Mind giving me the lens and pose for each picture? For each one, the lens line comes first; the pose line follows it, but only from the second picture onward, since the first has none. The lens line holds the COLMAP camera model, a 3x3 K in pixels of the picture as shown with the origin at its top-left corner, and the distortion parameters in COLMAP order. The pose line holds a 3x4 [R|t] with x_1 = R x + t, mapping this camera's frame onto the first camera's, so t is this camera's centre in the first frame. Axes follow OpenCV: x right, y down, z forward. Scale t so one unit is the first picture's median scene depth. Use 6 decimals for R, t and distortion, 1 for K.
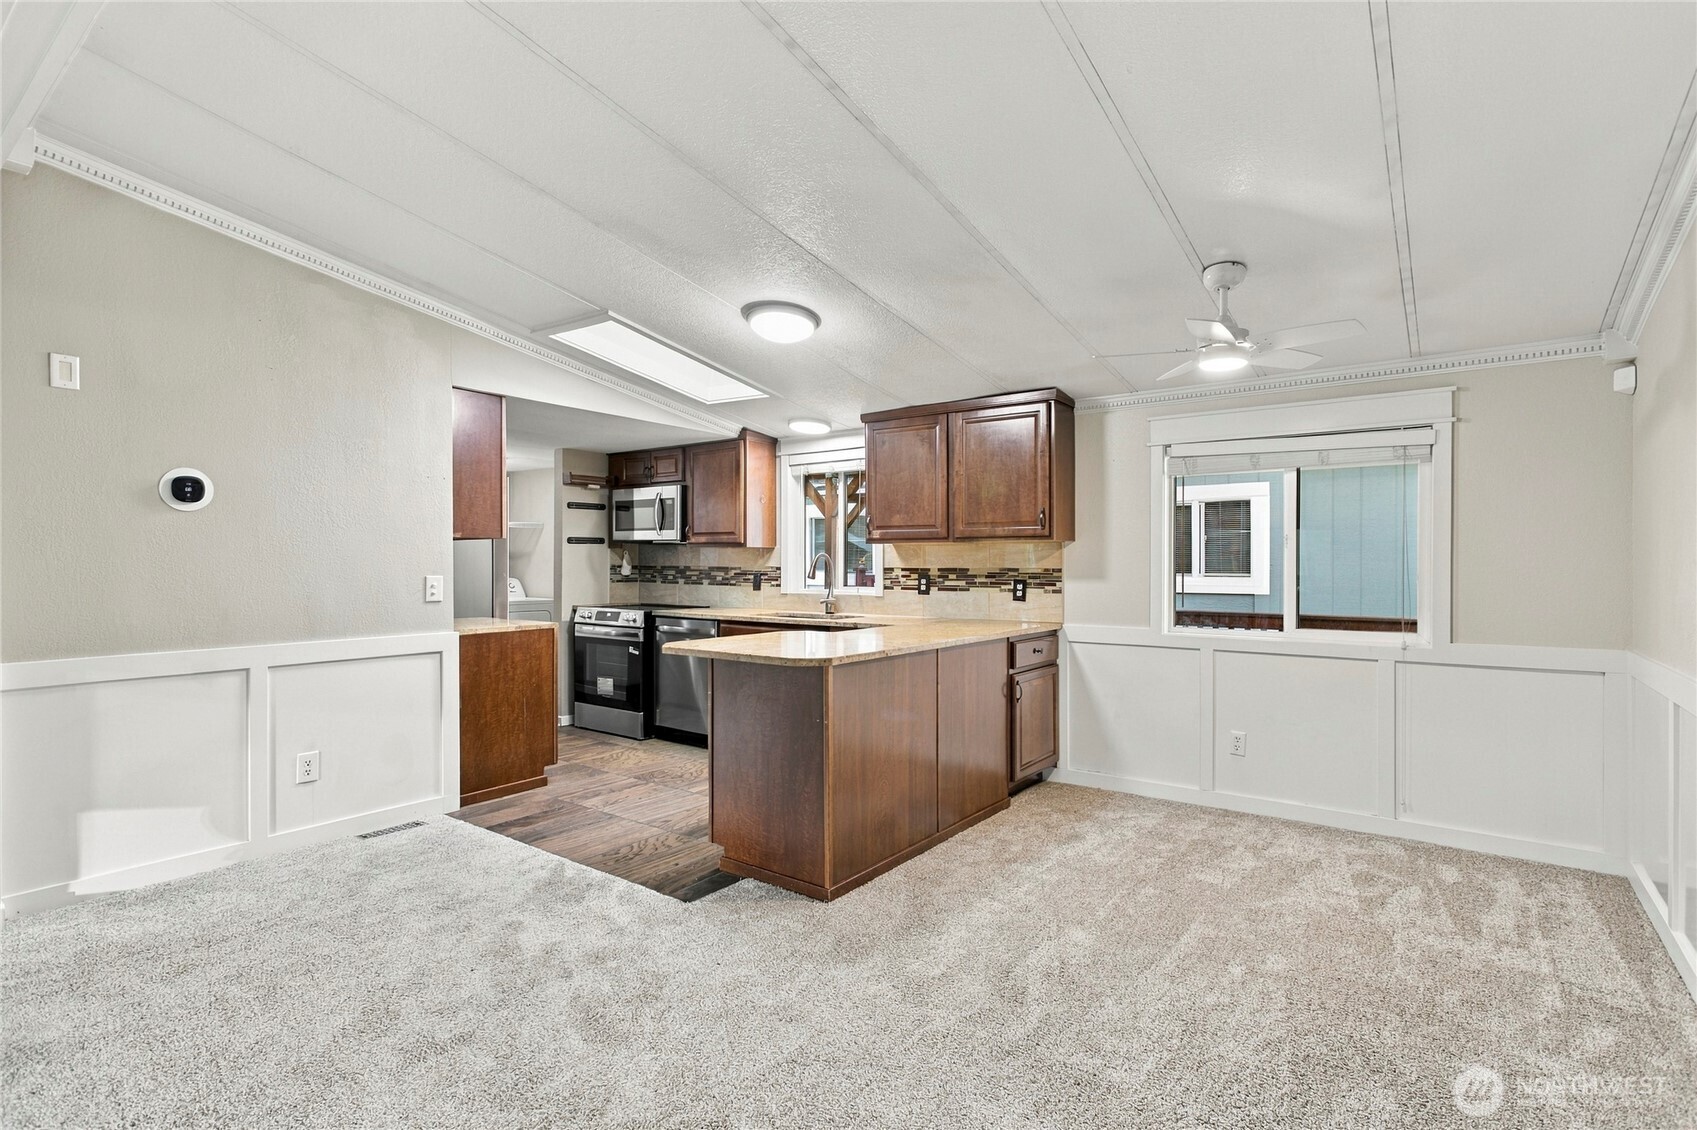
lens RADIAL K [[807.7, 0, 855.2], [0, 807.7, 563.6], [0, 0, 1]] dist [-0.006853, 0.004352]
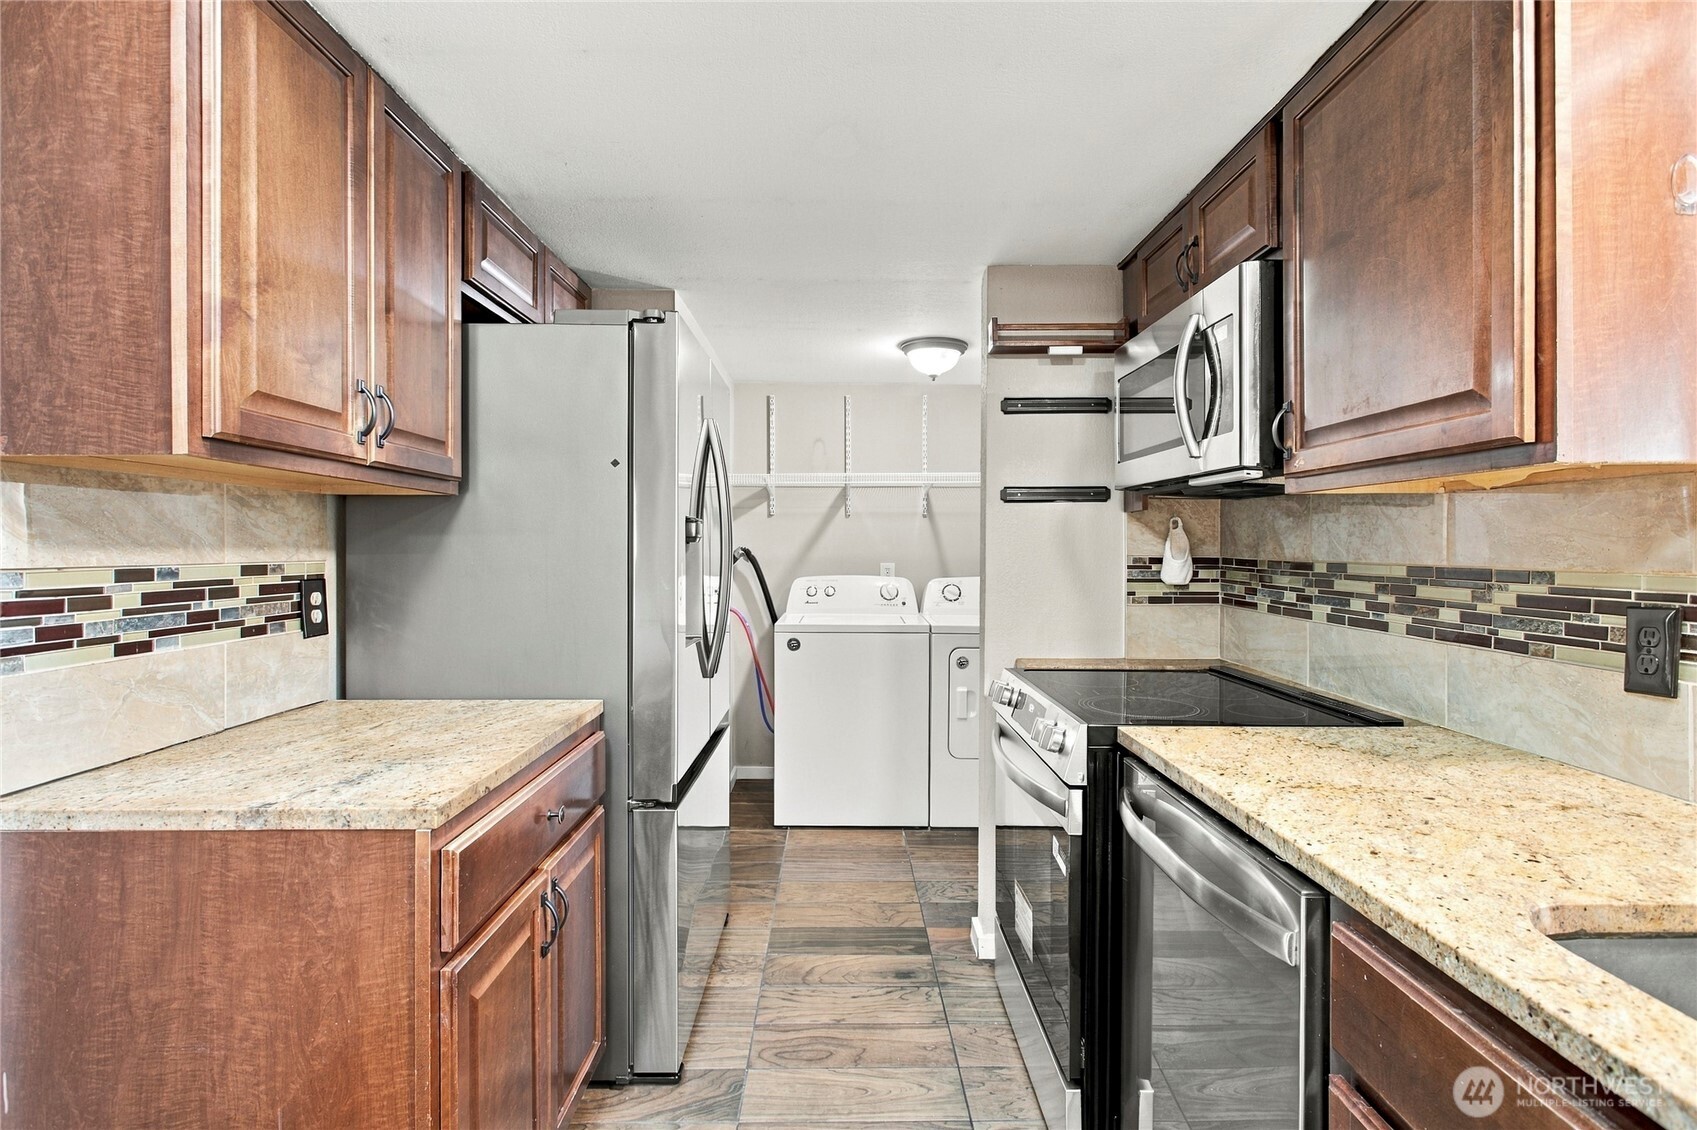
lens RADIAL K [[807.7, 0, 865.3], [0, 807.7, 554.9], [0, 0, 1]] dist [-0.006853, 0.004352]
pose [[0.598908, 0.003420, -0.800811, -0.098827], [0.000049, 0.999991, 0.004307, -0.001373], [0.800818, -0.002619, 0.598902, 0.904324]]
